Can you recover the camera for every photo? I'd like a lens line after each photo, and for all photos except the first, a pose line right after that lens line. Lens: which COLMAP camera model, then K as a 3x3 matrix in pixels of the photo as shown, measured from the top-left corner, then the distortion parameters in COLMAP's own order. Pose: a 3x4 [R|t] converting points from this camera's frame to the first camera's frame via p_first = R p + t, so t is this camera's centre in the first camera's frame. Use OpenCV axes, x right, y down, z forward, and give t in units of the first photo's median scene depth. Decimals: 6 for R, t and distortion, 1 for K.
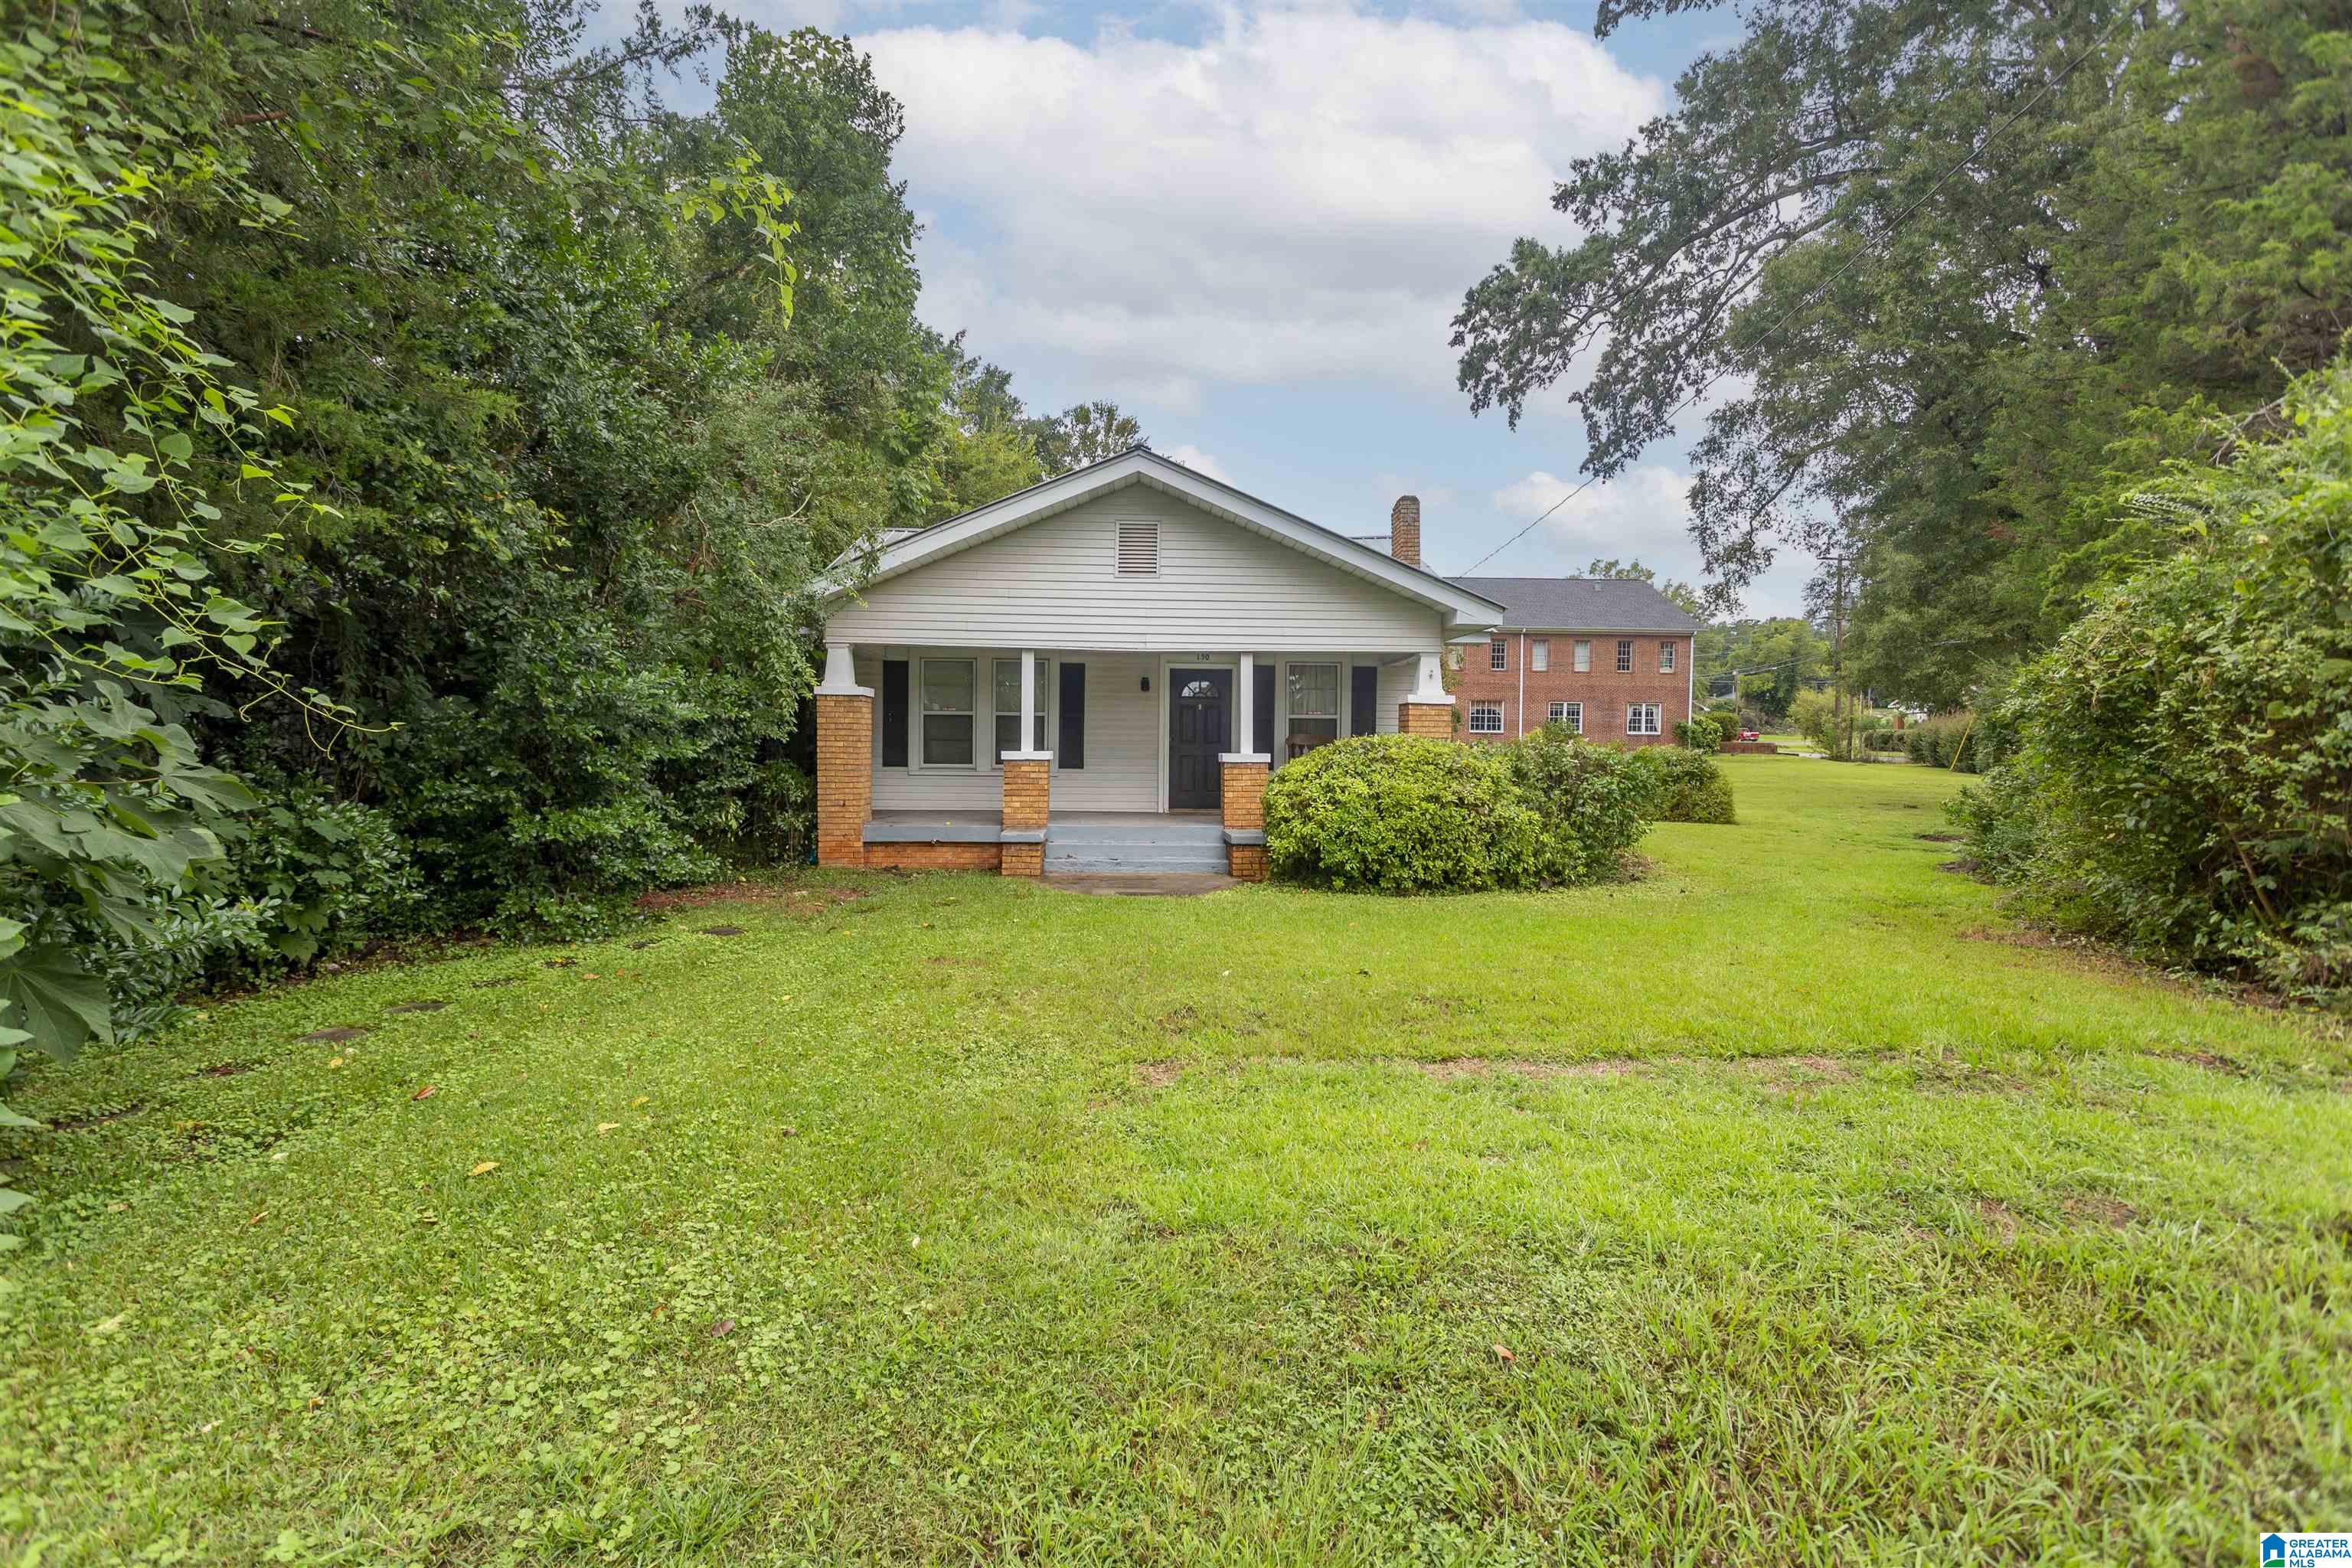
lens RADIAL K [[1134.9, 0, 1171.6], [0, 1134.9, 752.6], [0, 0, 1]] dist [0.002283, 0.000765]
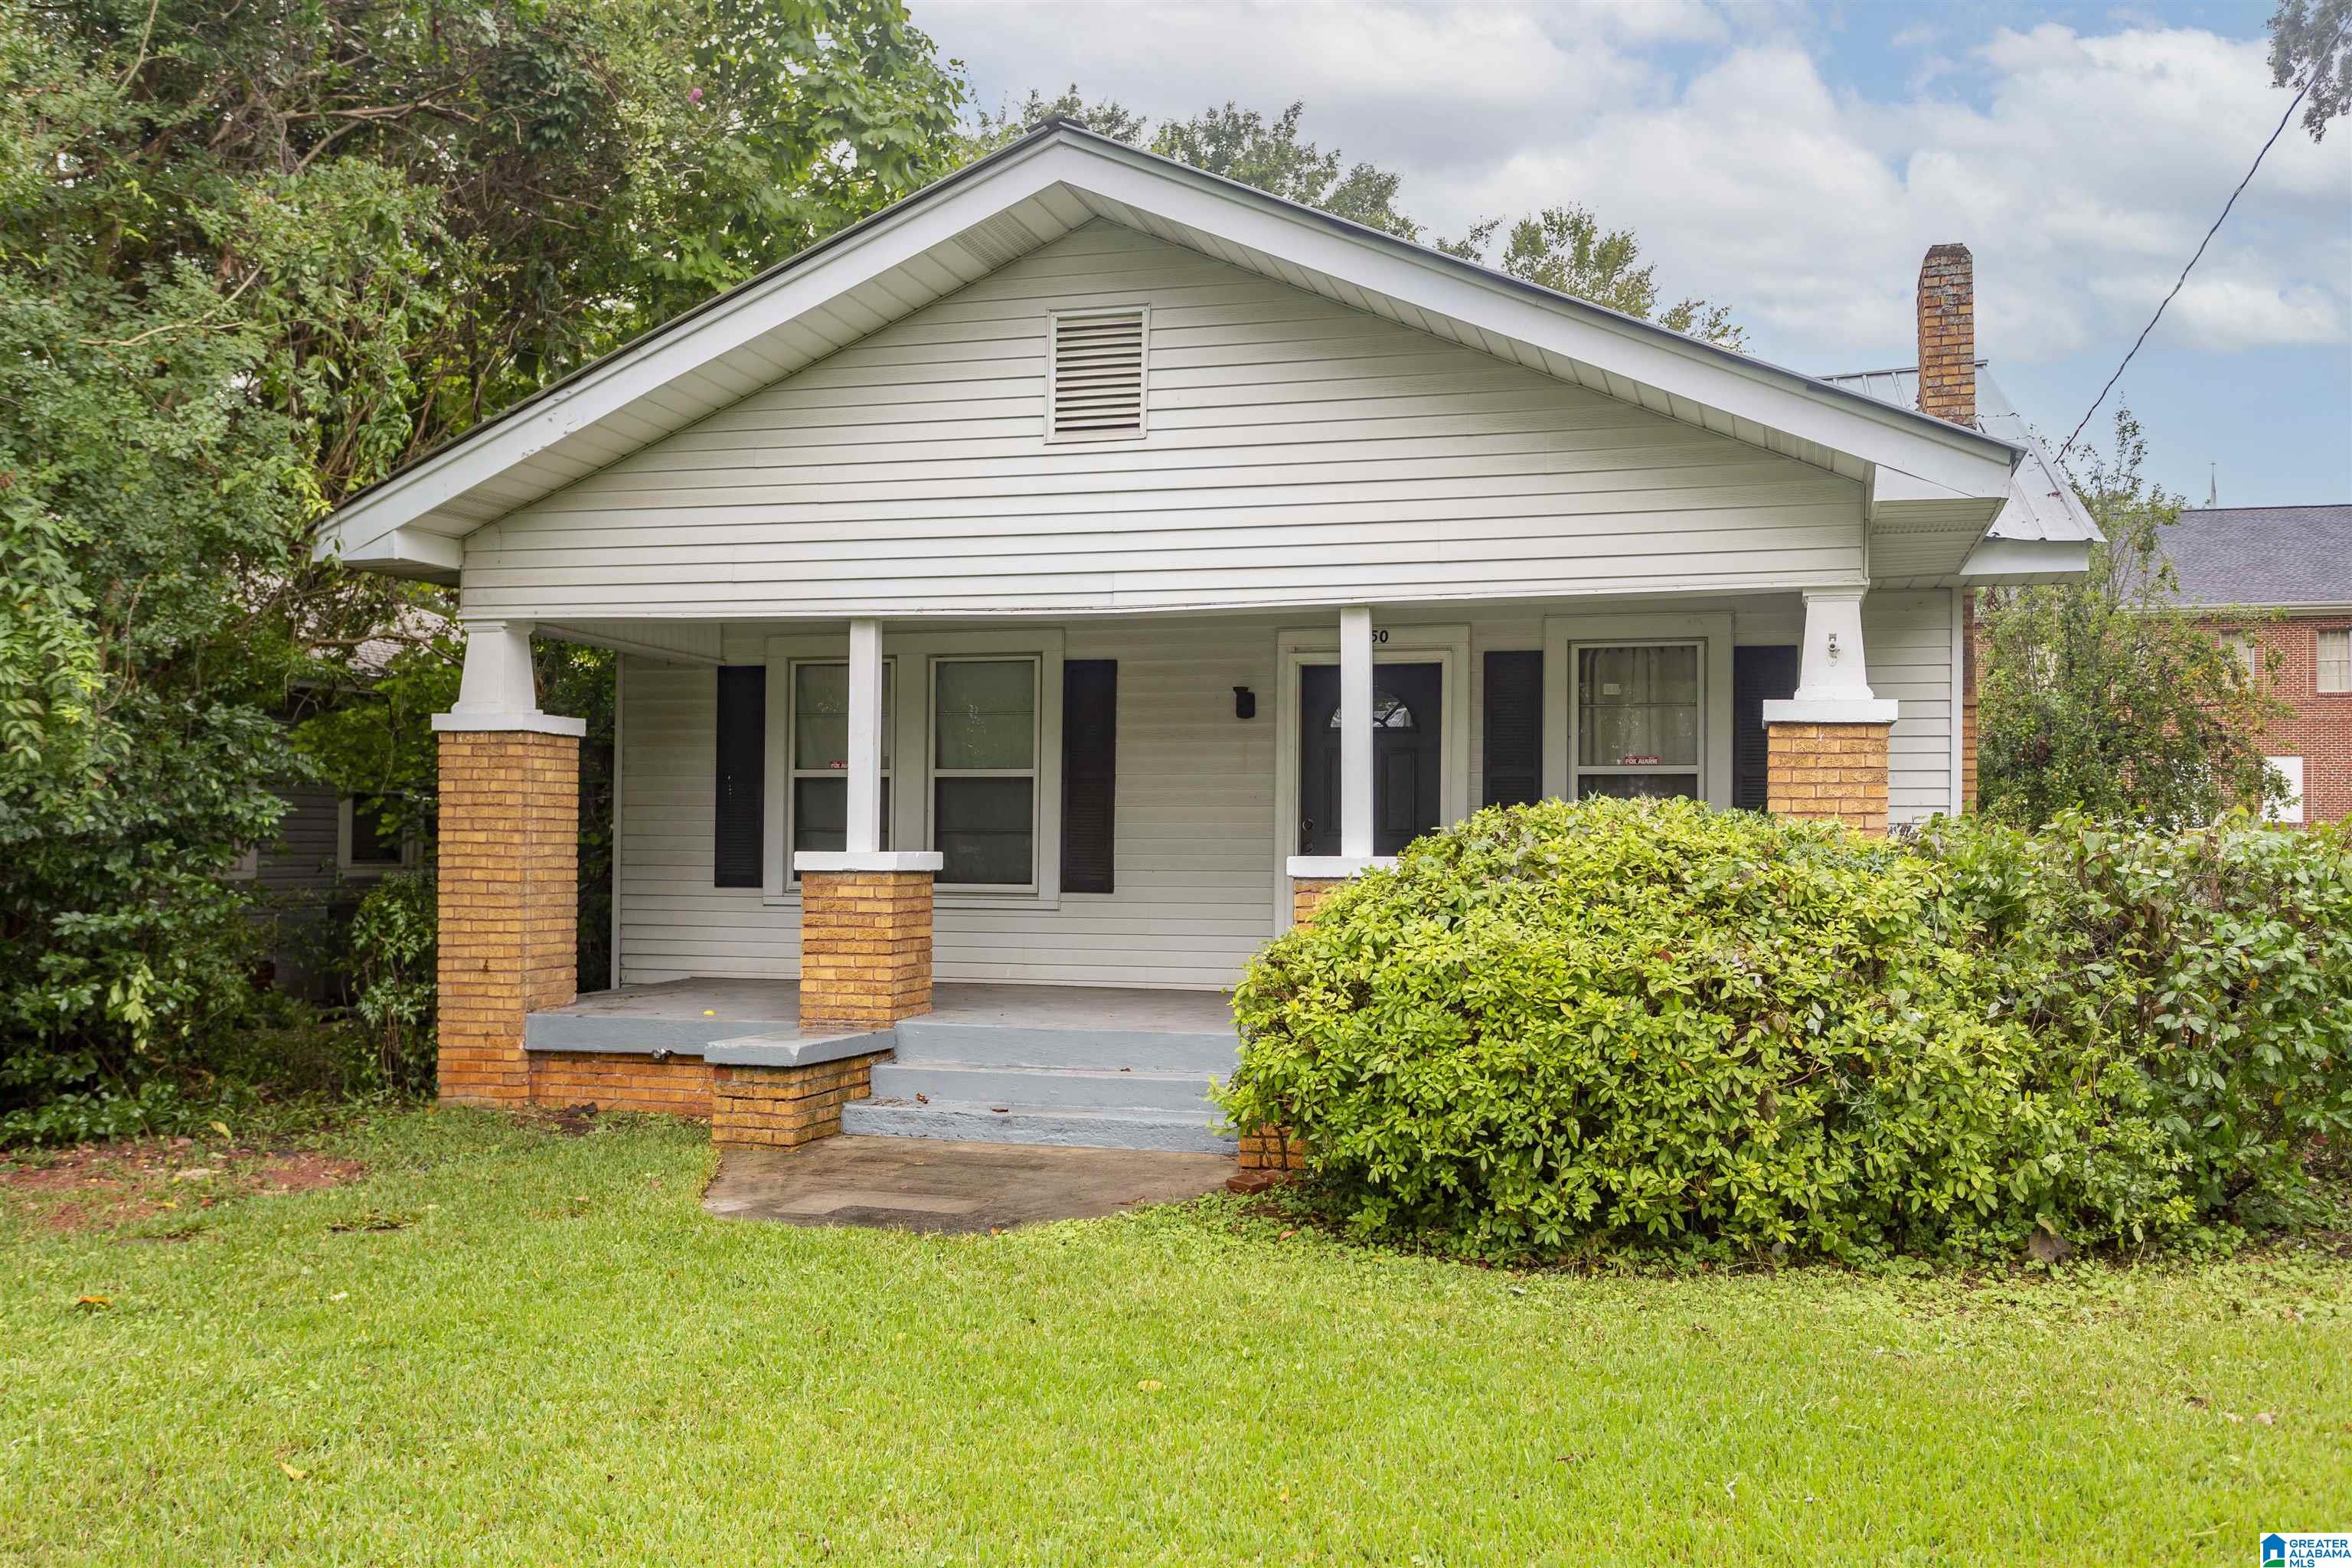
lens RADIAL K [[1948.3, 0, 1224.0], [0, 1948.3, 819.9], [0, 0, 1]] dist [0.011415, -0.003744]
pose [[0.953816, -0.007175, -0.300305, 0.232067], [-0.000601, 0.999667, -0.025792, 0.005786], [0.300390, 0.024781, 0.953494, 0.328178]]
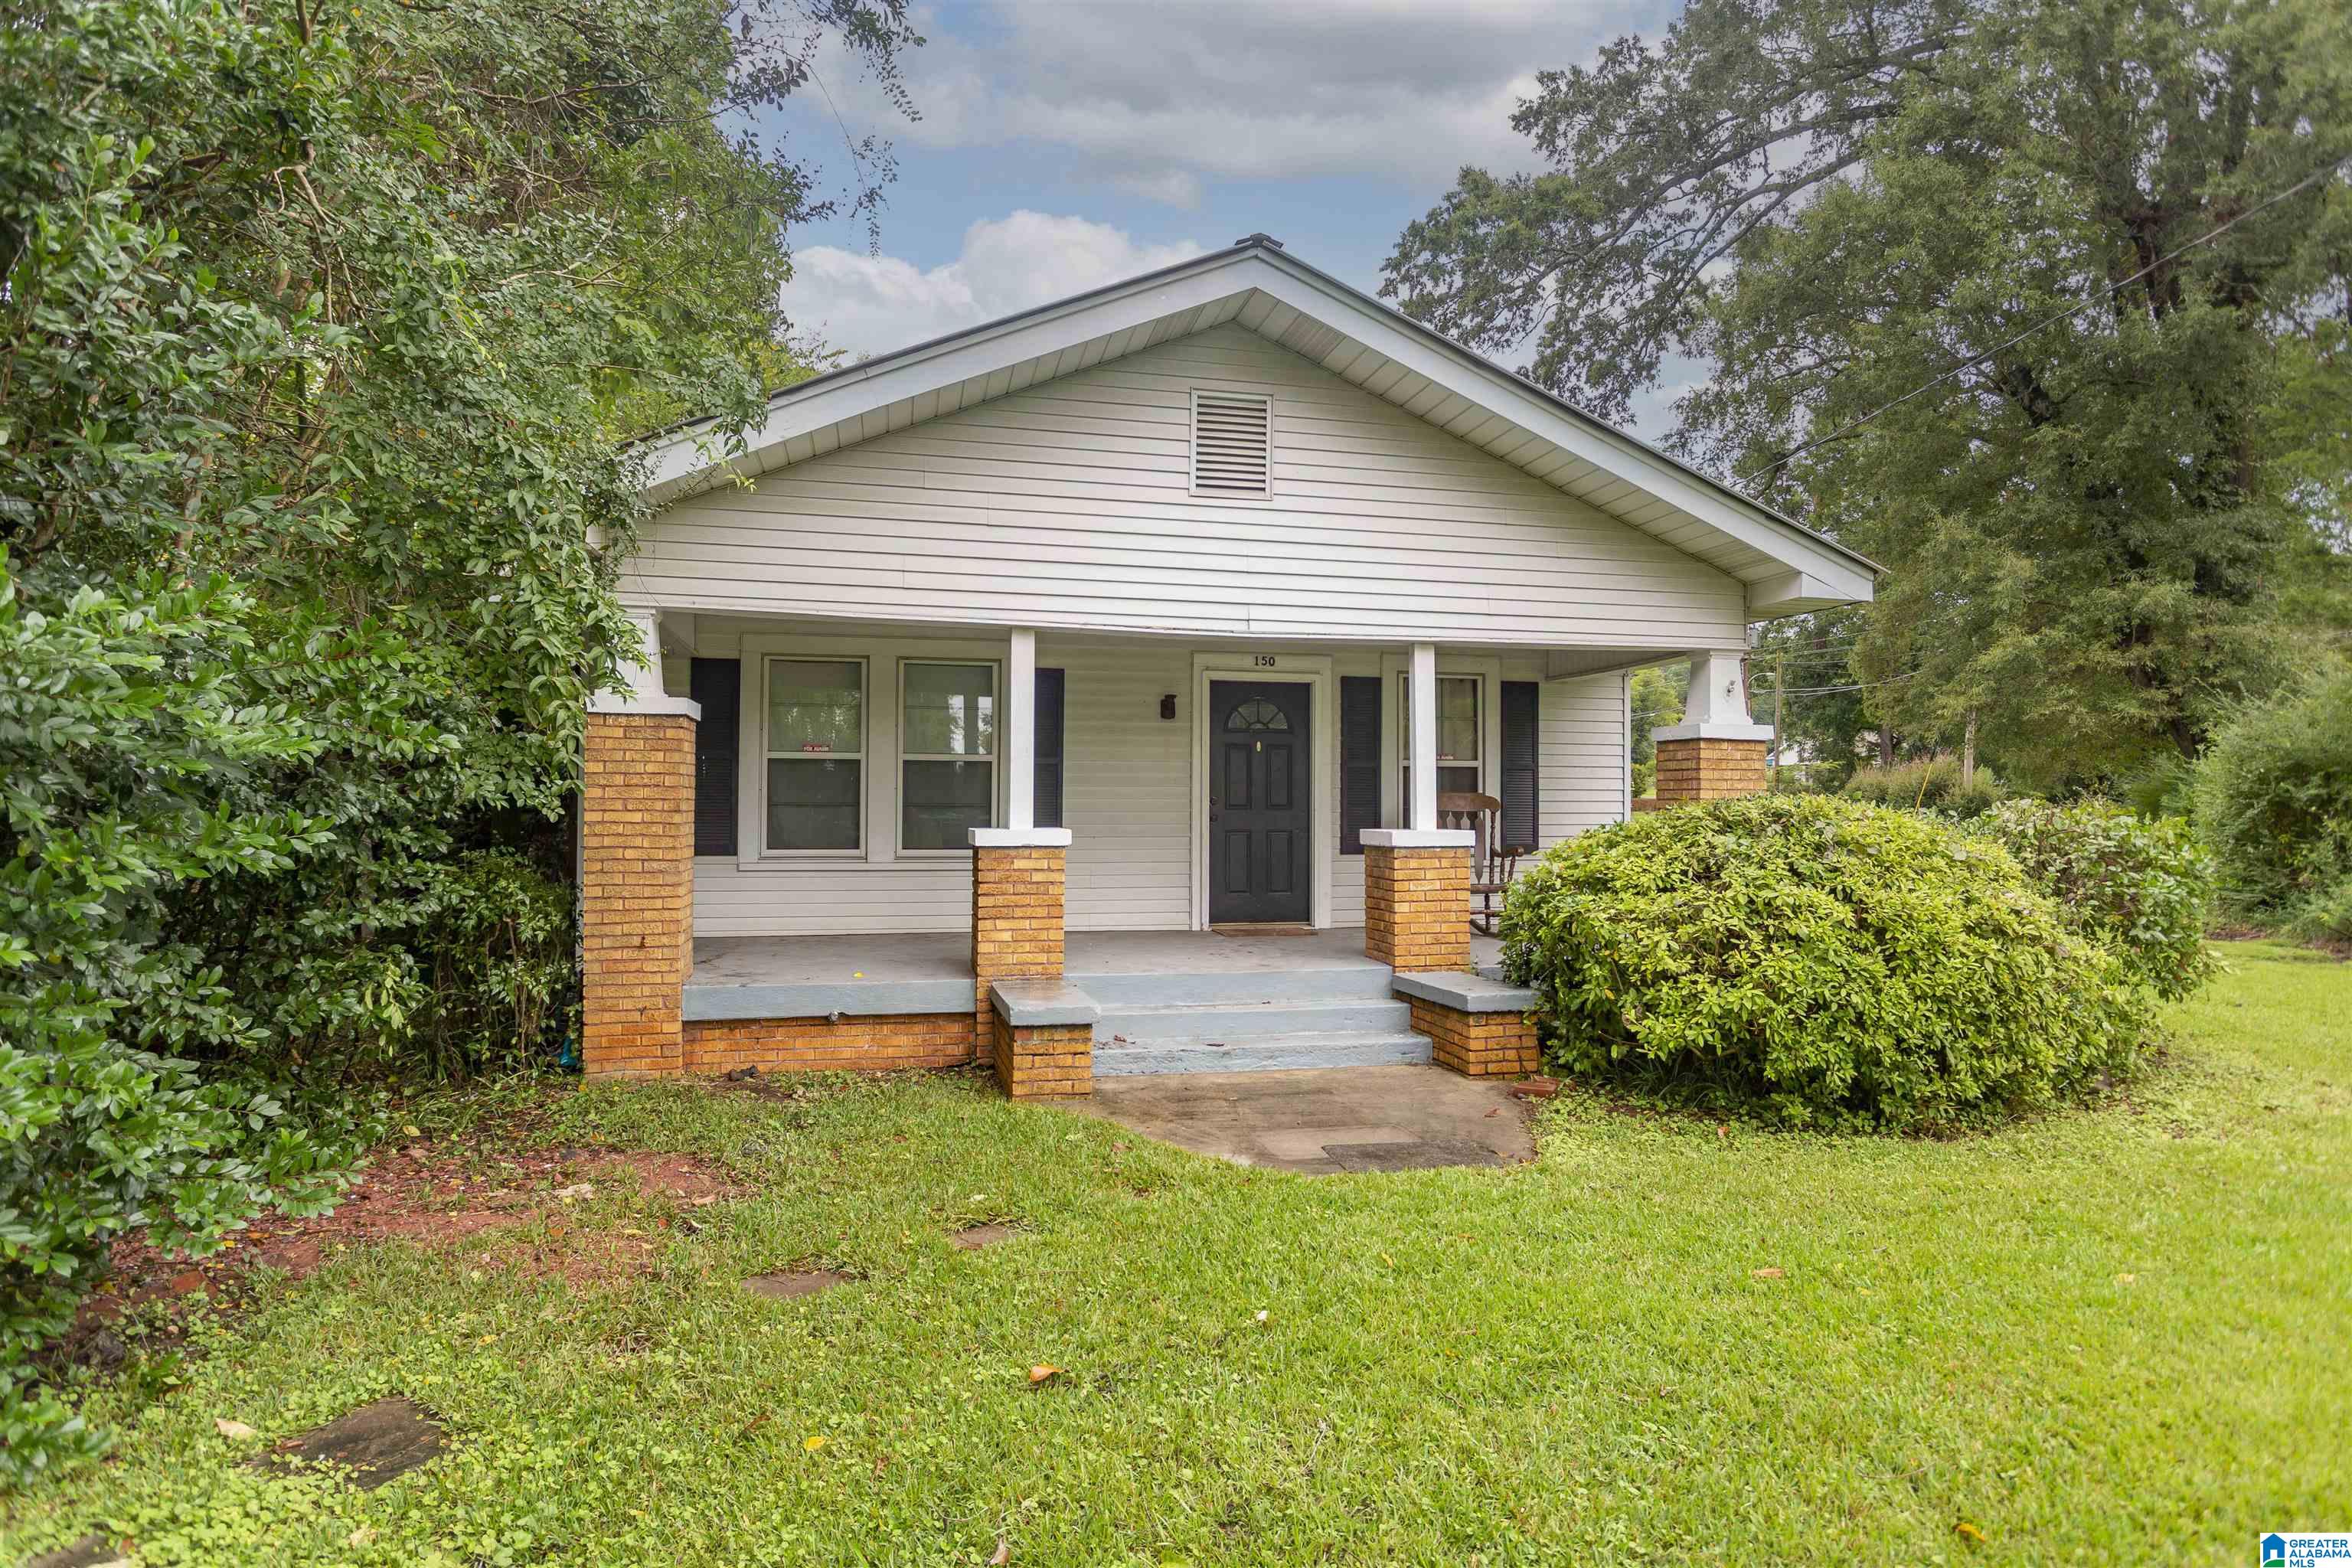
lens RADIAL K [[1314.4, 0, 1179.8], [0, 1314.4, 768.7], [0, 0, 1]] dist [-0.016472, 0.000403]
pose [[0.982476, 0.001313, 0.186386, -0.167303], [0.004714, 0.999480, -0.031887, -0.009045], [-0.186331, 0.032206, 0.981959, 0.411931]]
